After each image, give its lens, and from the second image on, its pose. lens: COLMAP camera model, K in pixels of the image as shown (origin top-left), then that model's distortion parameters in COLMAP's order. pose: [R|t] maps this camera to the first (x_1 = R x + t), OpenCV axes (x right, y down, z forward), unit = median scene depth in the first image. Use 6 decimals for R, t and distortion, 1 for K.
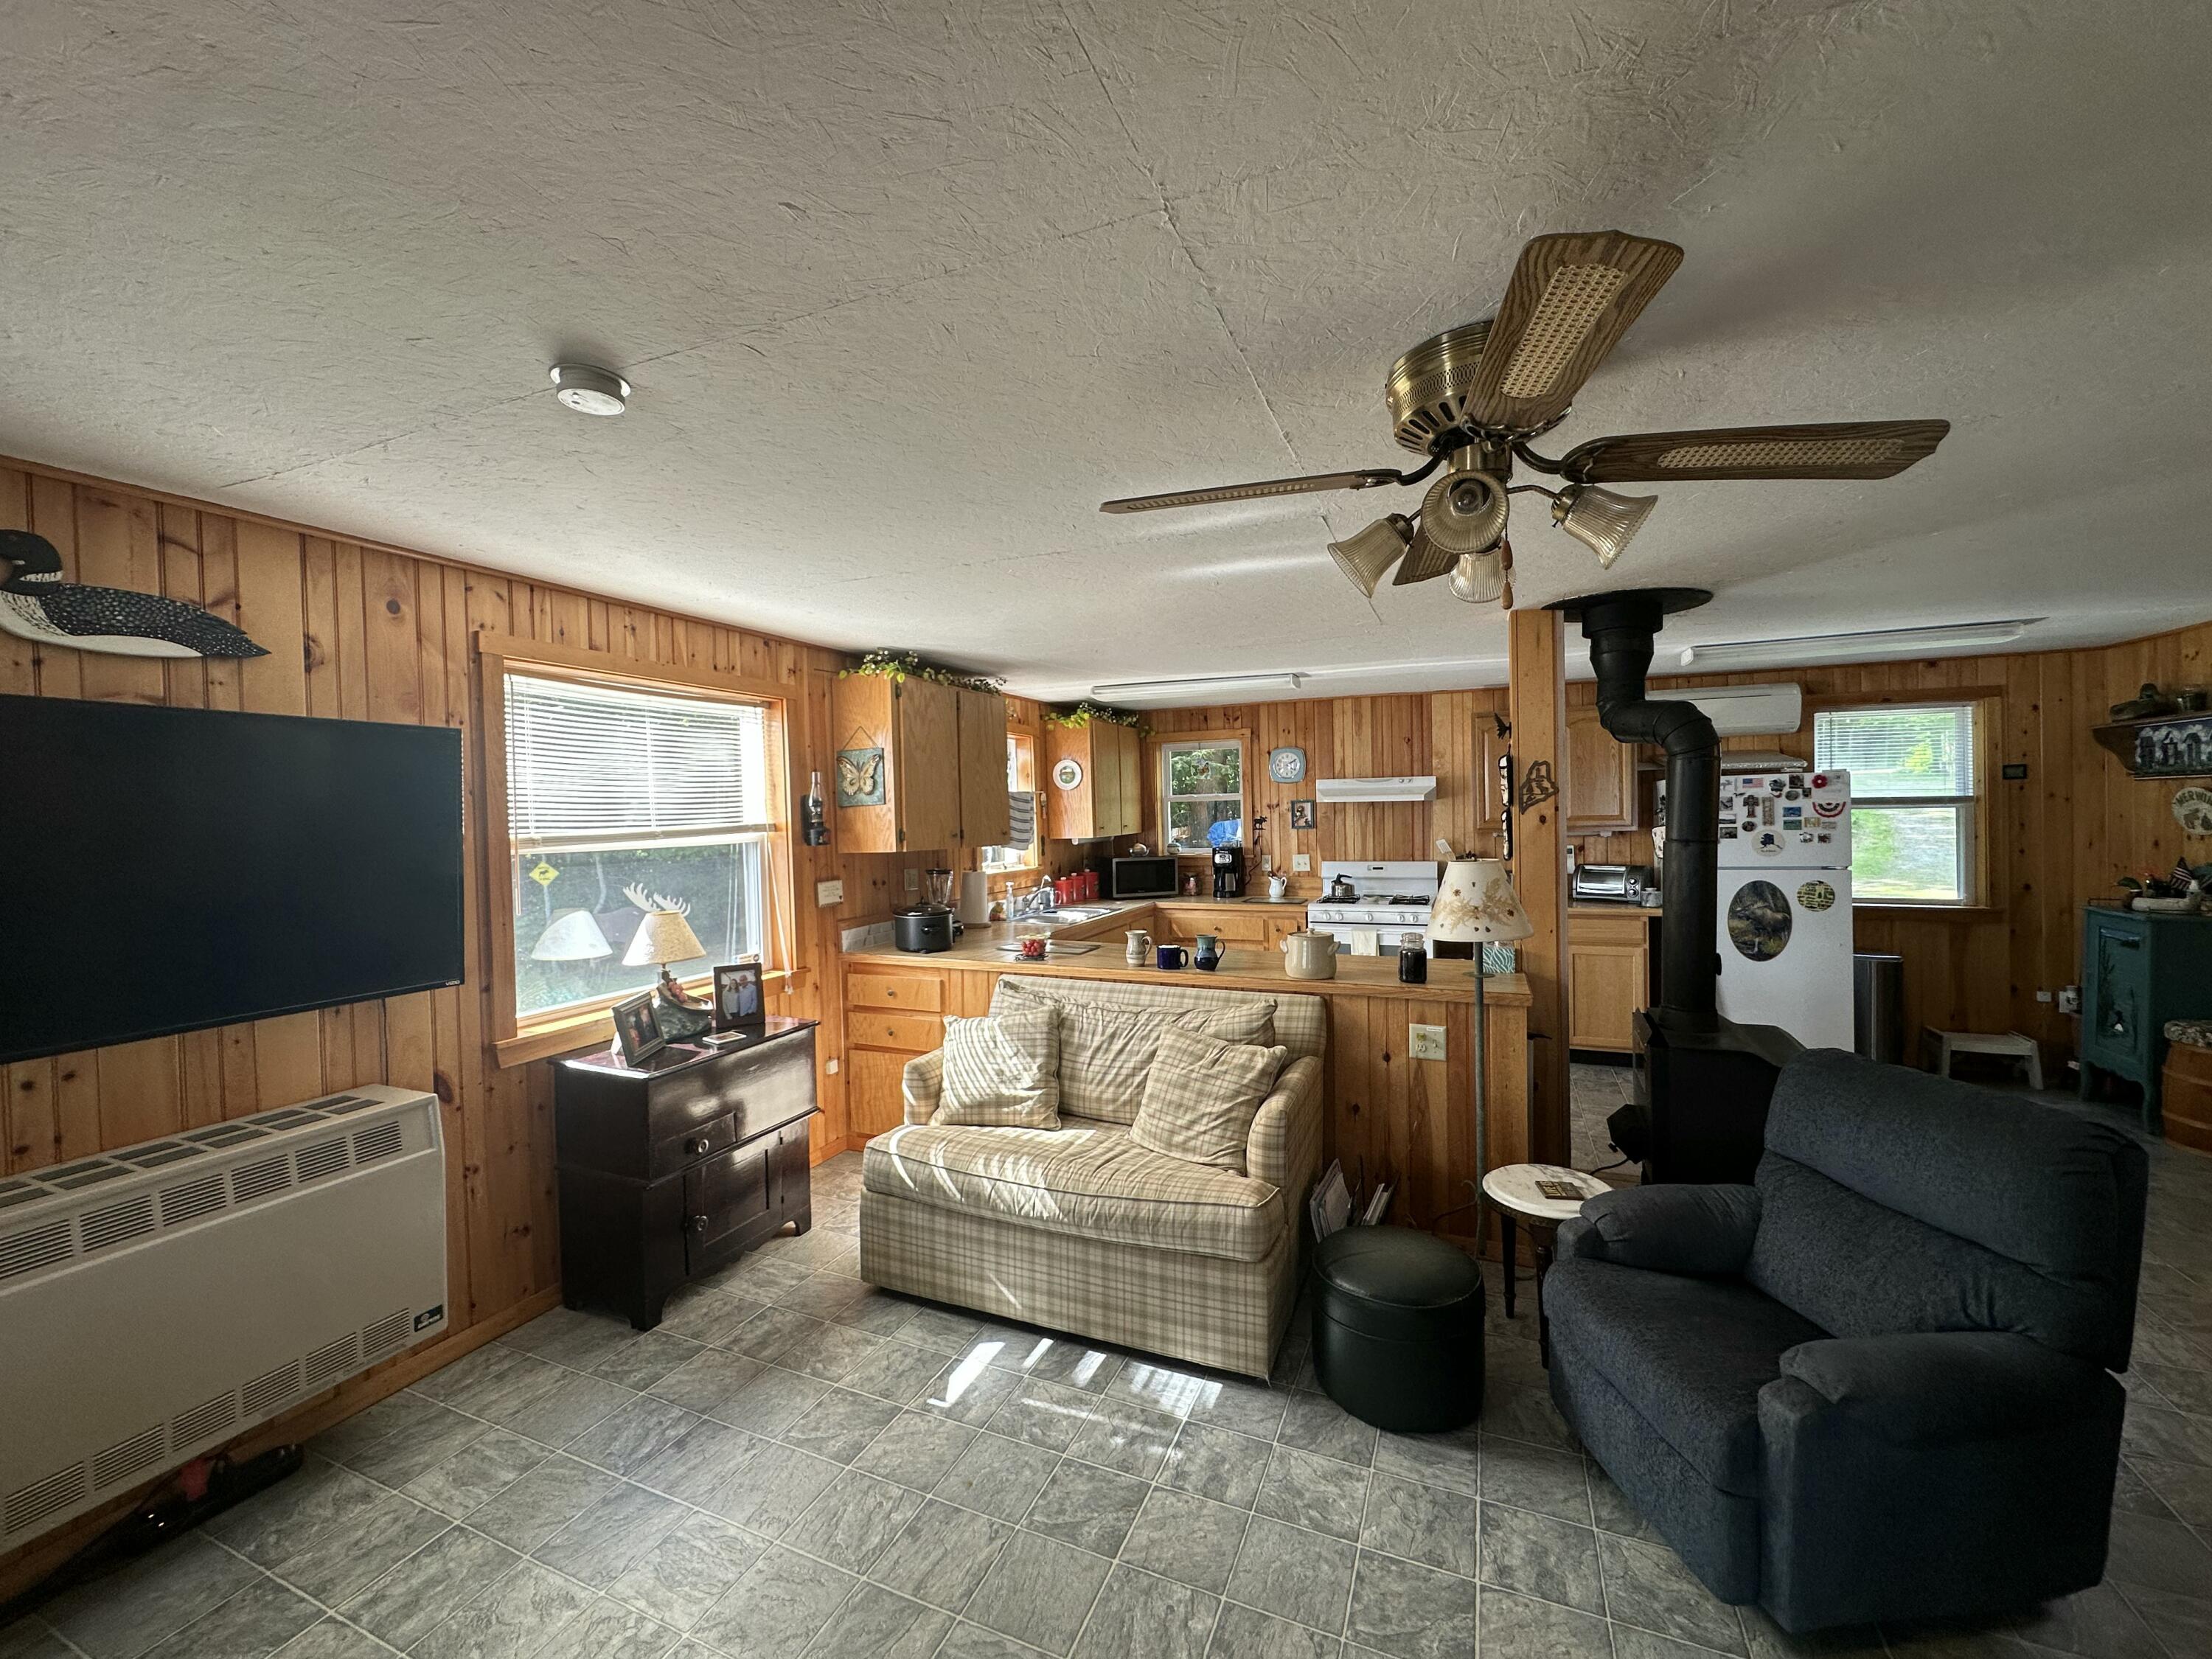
lens RADIAL K [[884.4, 0, 1106.0], [0, 884.4, 829.5], [0, 0, 1]] dist [-0.001325, -0.000415]
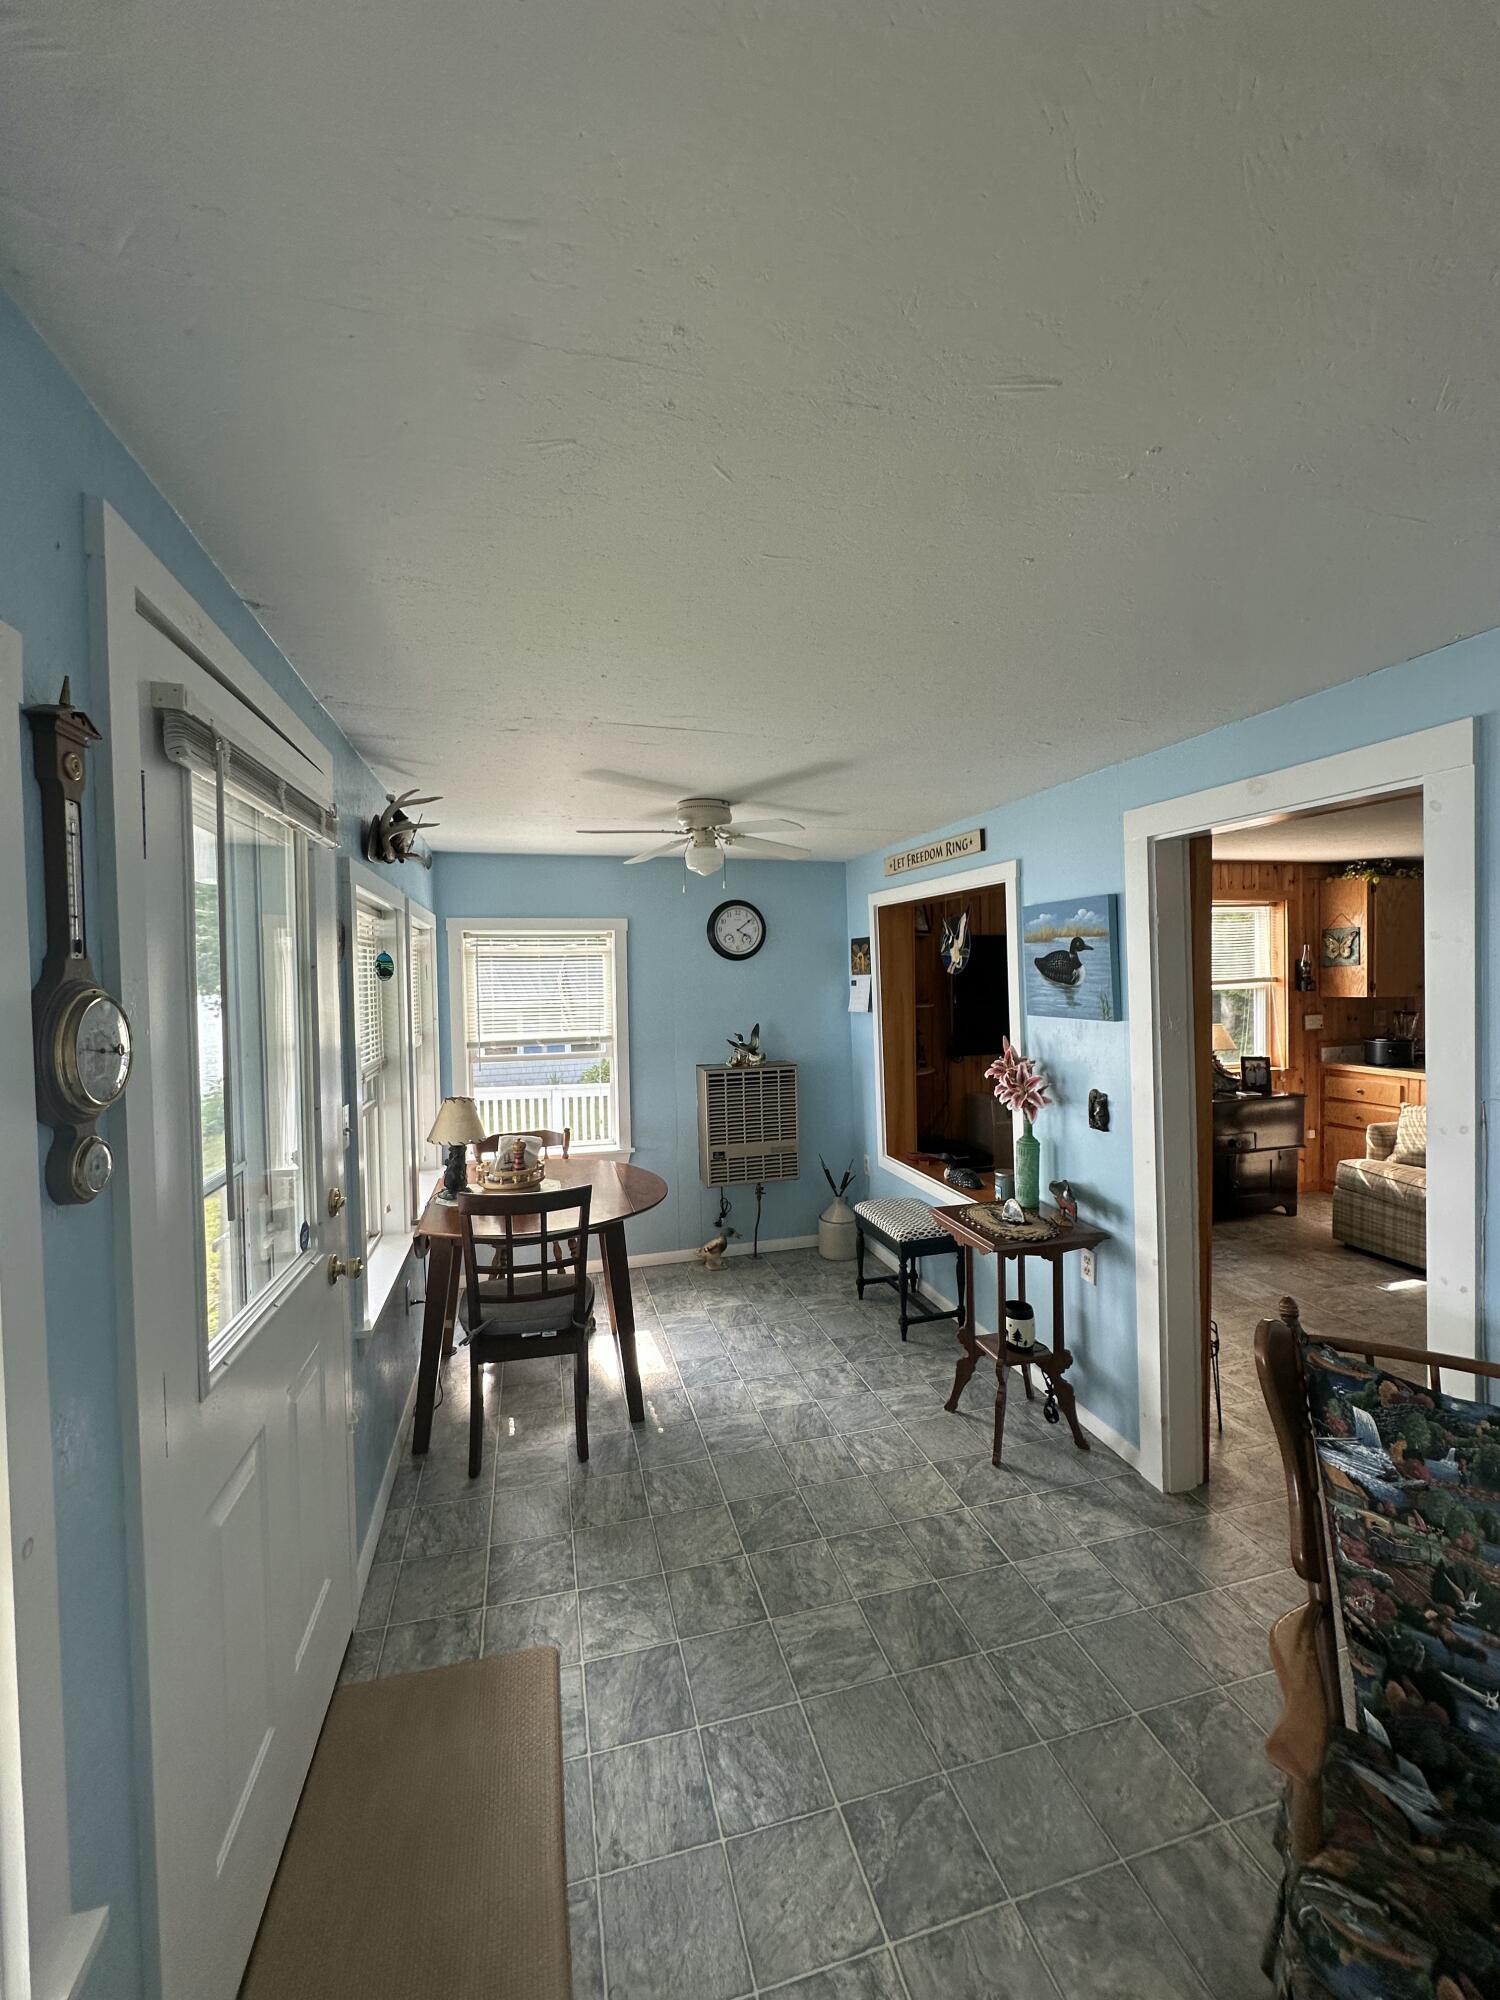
lens RADIAL K [[799.6, 0, 751.4], [0, 799.6, 1007.5], [0, 0, 1]] dist [-0.001325, -0.000415]
pose [[0.628591, 0.038630, -0.776776, 0.165528], [-0.008036, 0.999035, 0.043180, -0.006680], [0.777695, -0.020900, 0.628295, -0.689552]]
